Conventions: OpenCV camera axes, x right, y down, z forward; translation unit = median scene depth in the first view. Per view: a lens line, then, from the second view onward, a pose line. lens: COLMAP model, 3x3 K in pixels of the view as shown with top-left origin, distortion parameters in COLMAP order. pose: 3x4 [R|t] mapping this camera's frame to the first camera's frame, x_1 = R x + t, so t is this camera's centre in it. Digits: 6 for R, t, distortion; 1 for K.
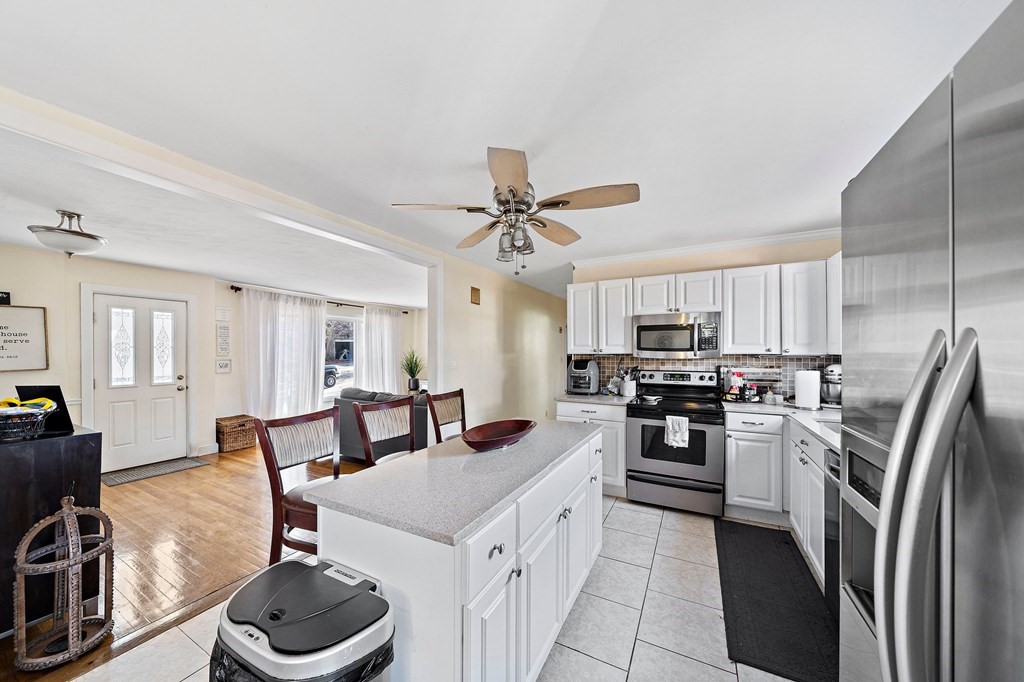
lens RADIAL K [[357.3, 0, 503.4], [0, 357.3, 354.7], [0, 0, 1]] dist [0.000024, 0.000020]
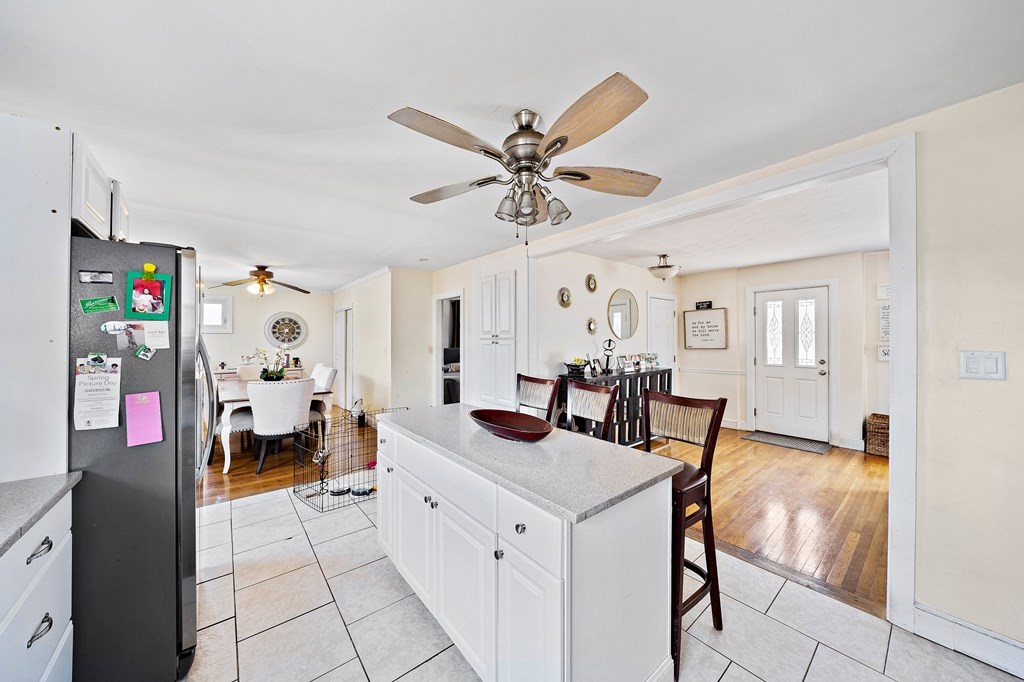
lens RADIAL K [[357.3, 0, 512.4], [0, 357.3, 336.3], [0, 0, 1]] dist [0.000024, 0.000020]
pose [[-0.373471, -0.002864, -0.927637, 0.399180], [-0.003693, 0.999992, -0.001601, -0.004247], [0.927634, 0.002828, -0.373479, 0.625403]]
